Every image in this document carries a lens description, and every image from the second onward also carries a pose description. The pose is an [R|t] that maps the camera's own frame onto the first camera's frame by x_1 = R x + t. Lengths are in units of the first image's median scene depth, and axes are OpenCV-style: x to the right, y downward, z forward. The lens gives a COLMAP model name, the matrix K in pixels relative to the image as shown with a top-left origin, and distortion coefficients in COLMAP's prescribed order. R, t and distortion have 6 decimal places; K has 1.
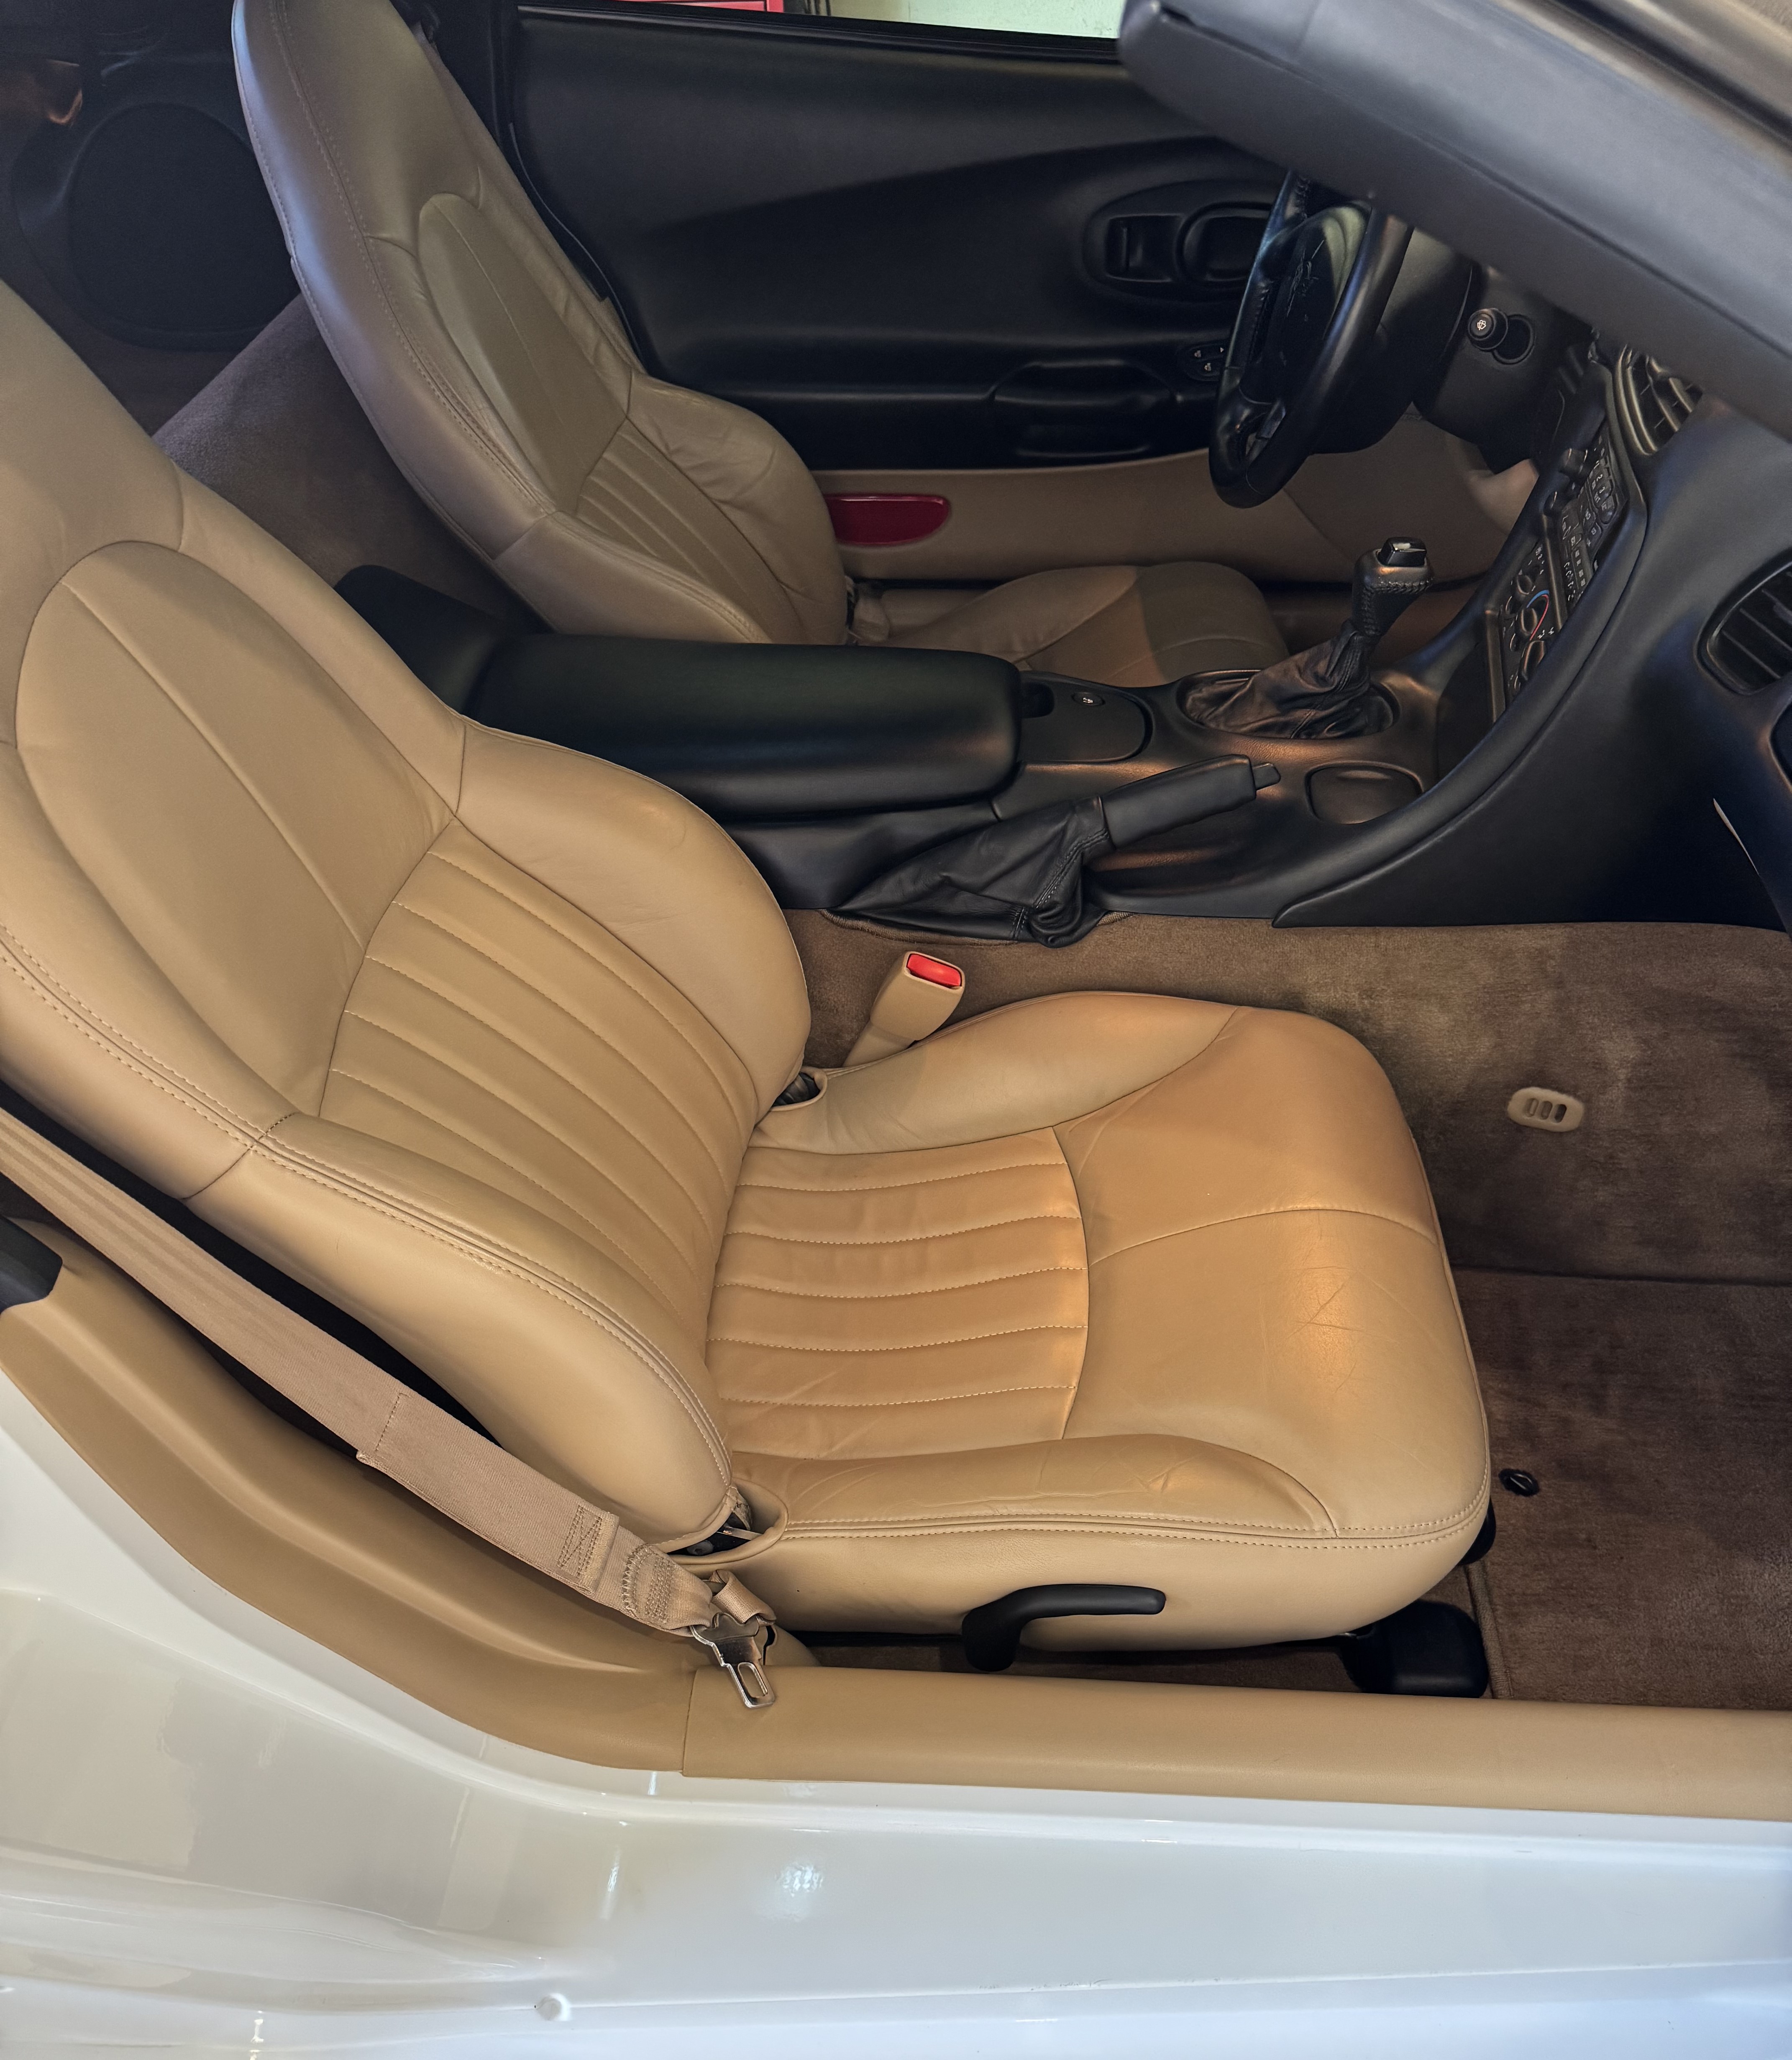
lens RADIAL K [[1668.1, 0, 896.0], [0, 1668.1, 1030.0], [0, 0, 1]] dist [0.034572, 0.008209]
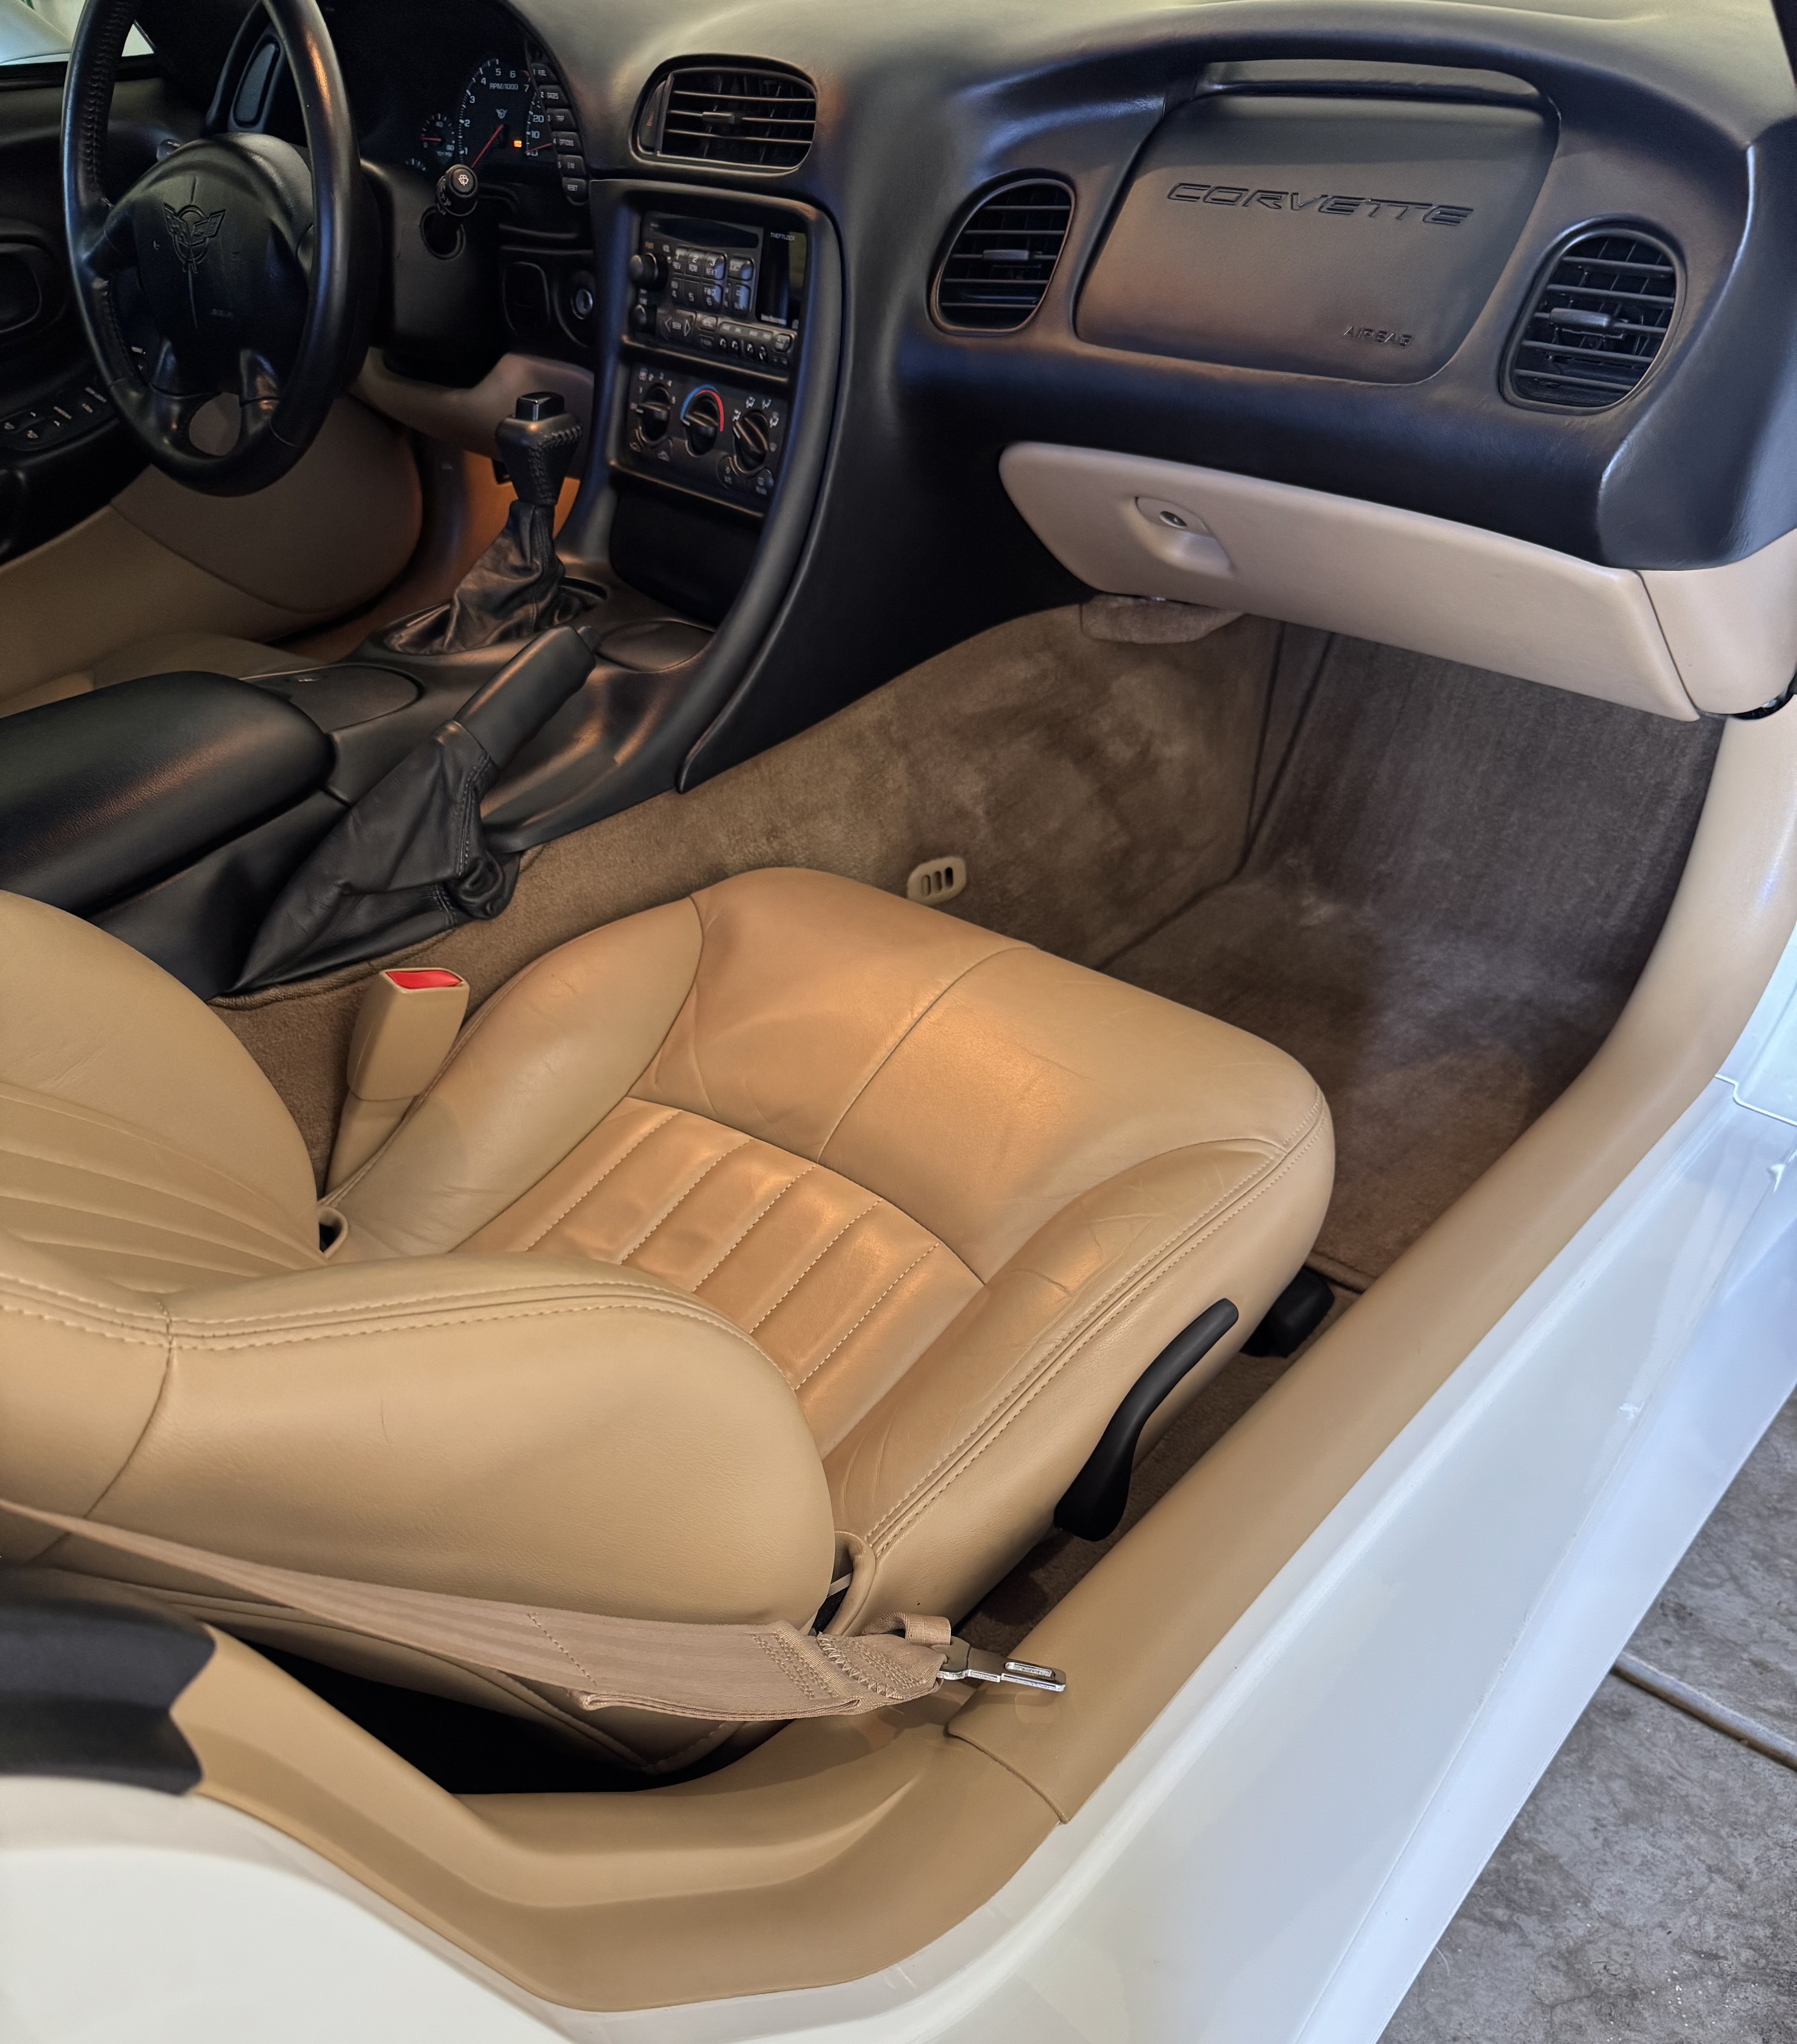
lens RADIAL K [[1681.2, 0, 881.6], [0, 1681.2, 1135.6], [0, 0, 1]] dist [0.010689, 0.004752]
pose [[0.629849, -0.474686, 0.614787, -0.342384], [0.528173, 0.842101, 0.109084, 0.050911], [-0.569493, 0.256008, 0.781113, 0.285097]]
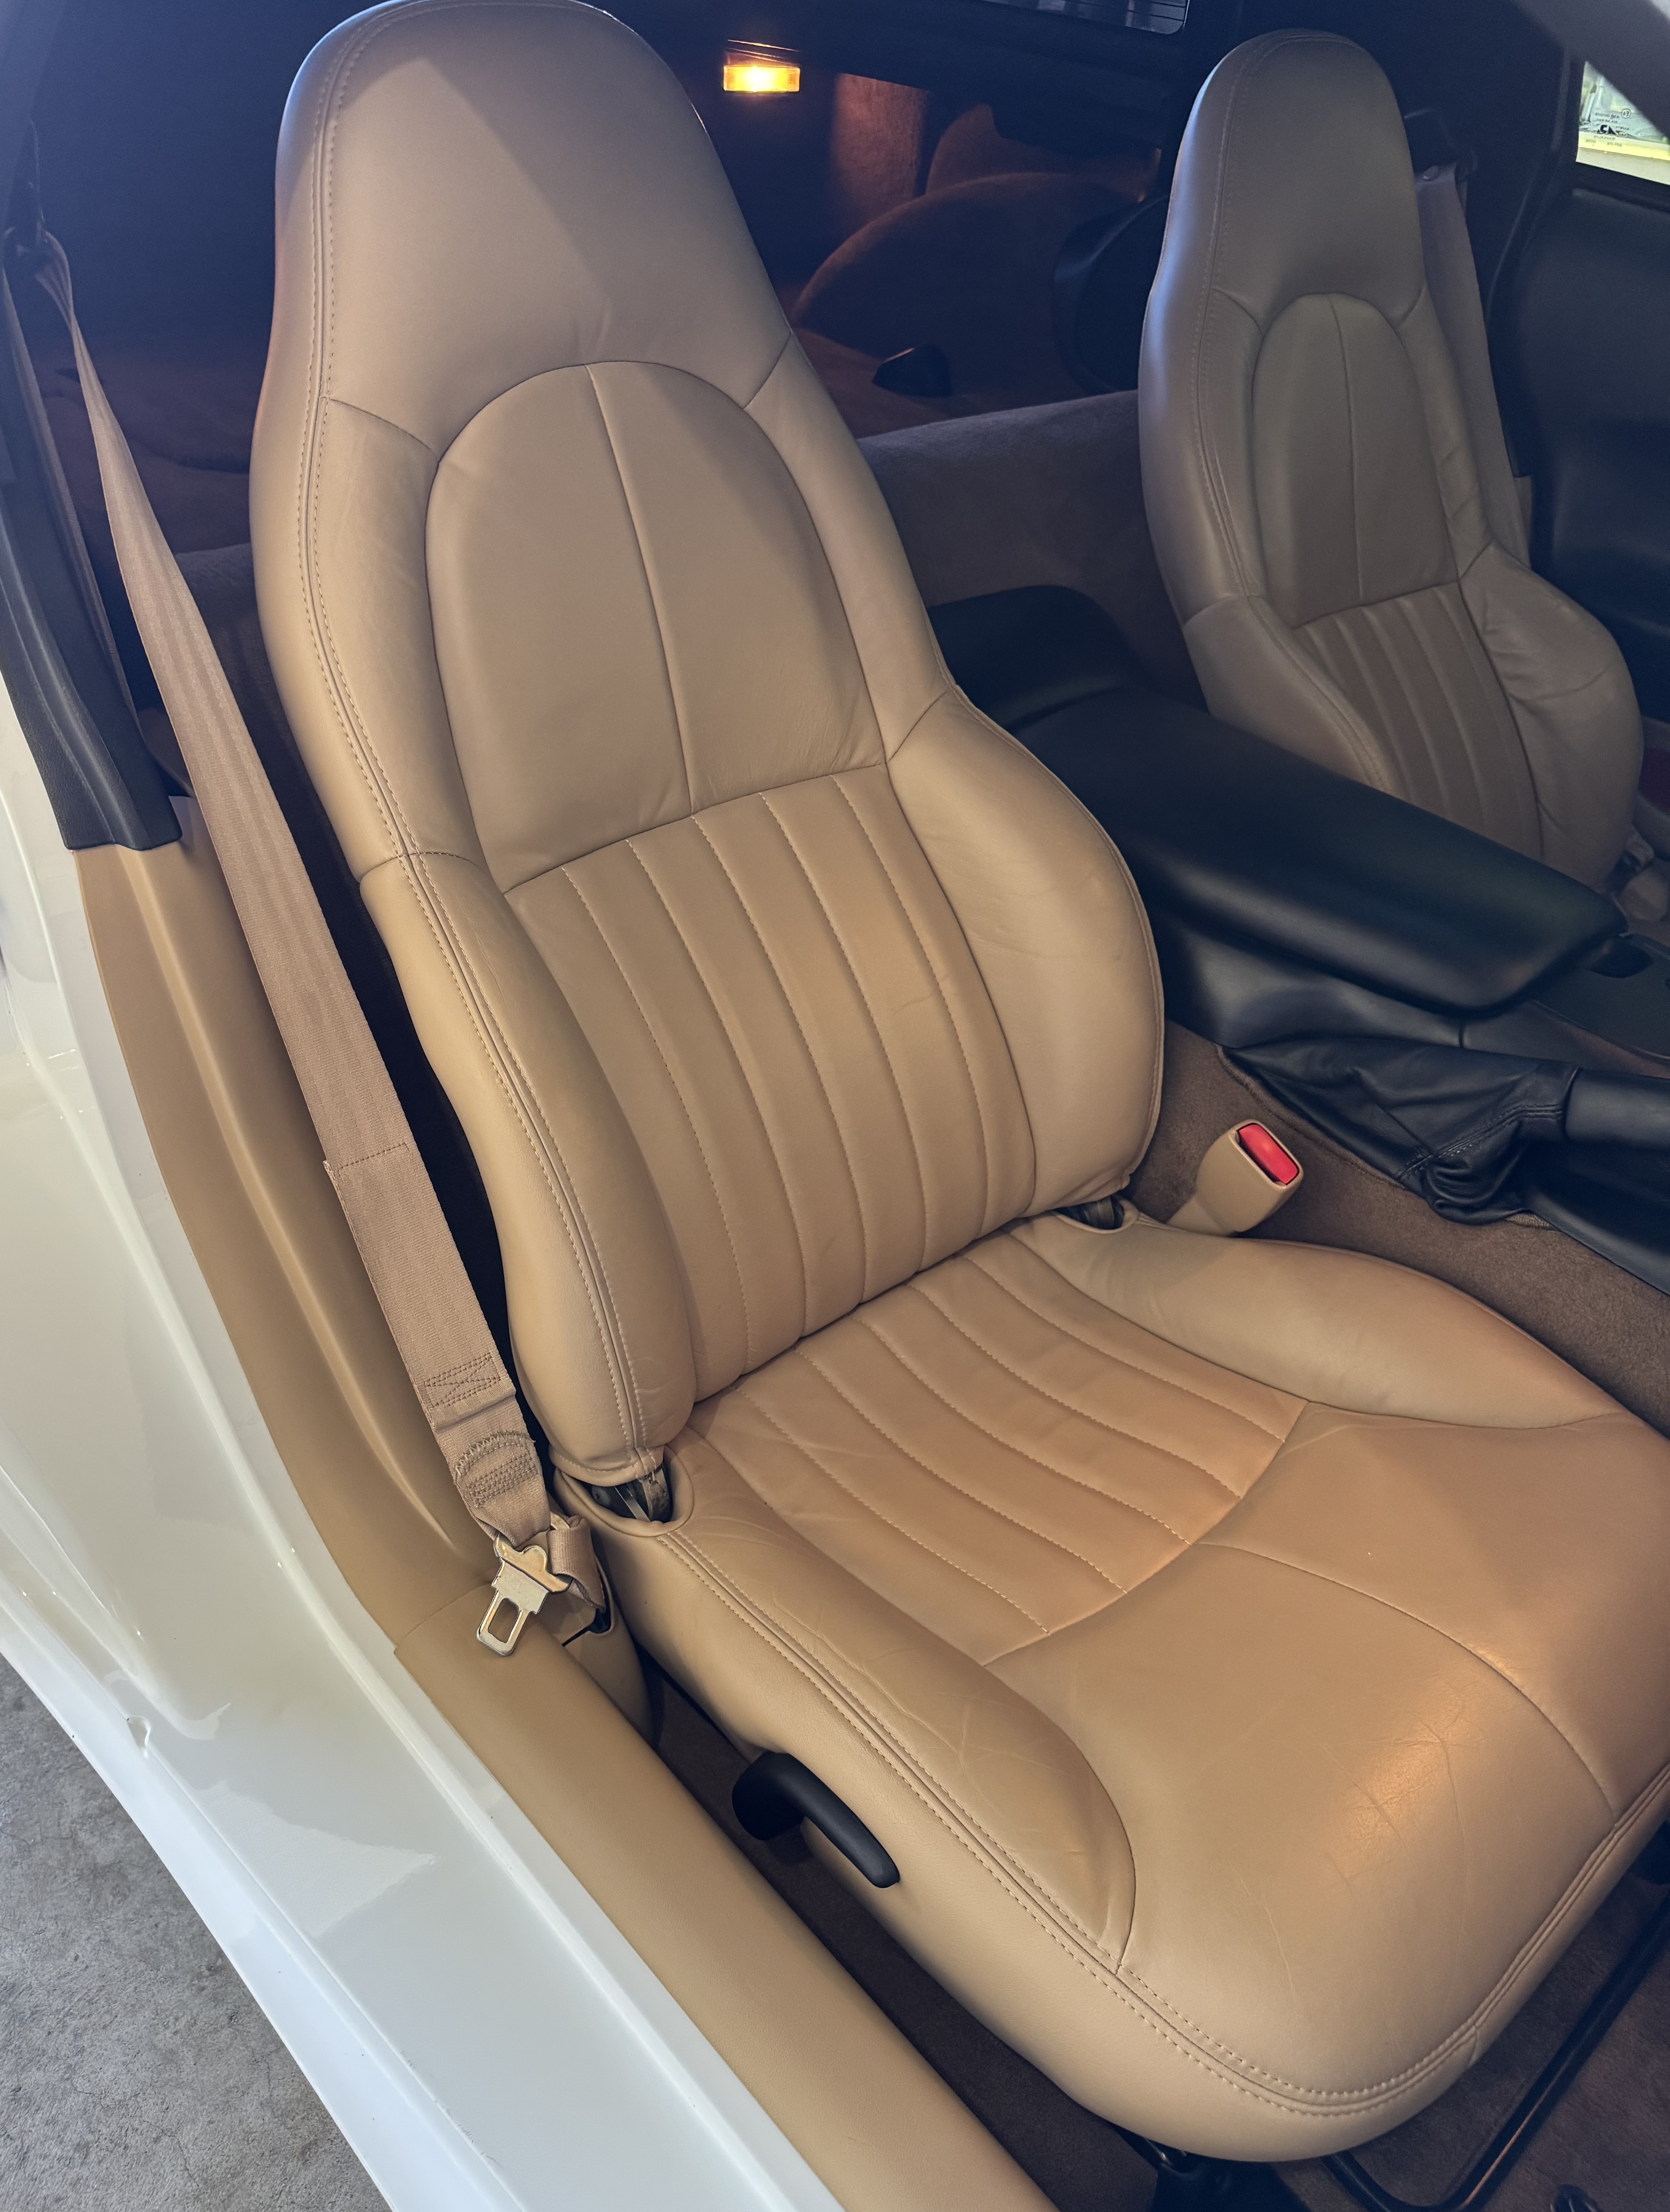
lens RADIAL K [[1574.0, 0, 835.0], [0, 1574.0, 1106.0], [0, 0, 1]] dist [-0.008666, -0.004801]
pose [[0.709748, 0.459732, -0.533765, 0.267479], [-0.505338, 0.860165, 0.068913, -0.000799], [0.490807, 0.220821, 0.842821, 0.223046]]
